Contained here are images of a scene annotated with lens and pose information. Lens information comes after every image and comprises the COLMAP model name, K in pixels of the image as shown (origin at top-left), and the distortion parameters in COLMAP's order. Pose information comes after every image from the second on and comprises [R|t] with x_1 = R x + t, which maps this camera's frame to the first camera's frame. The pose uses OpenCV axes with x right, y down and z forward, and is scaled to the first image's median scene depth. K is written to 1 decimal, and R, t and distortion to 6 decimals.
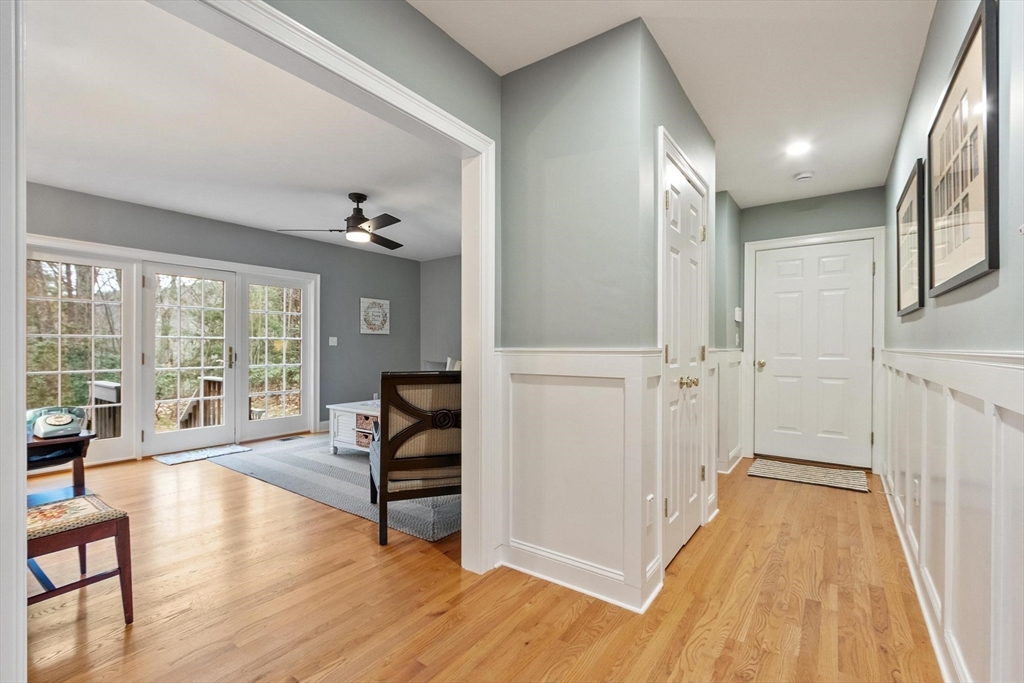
lens RADIAL K [[455.3, 0, 508.8], [0, 455.3, 348.8], [0, 0, 1]] dist [-0.001895, 0.000122]
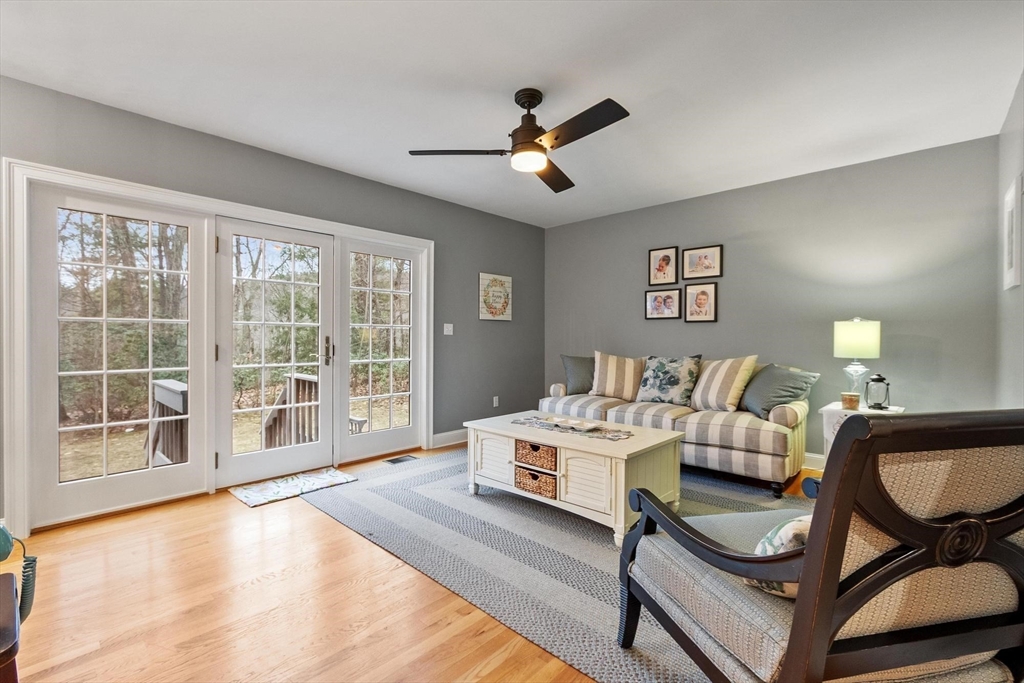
lens RADIAL K [[450.4, 0, 505.7], [0, 450.4, 342.9], [0, 0, 1]] dist [0.001835, 0.000411]
pose [[0.992078, 0.005097, -0.125522, -0.245175], [-0.003928, 0.999947, 0.009556, -0.001505], [0.125564, -0.008987, 0.992045, 0.327370]]
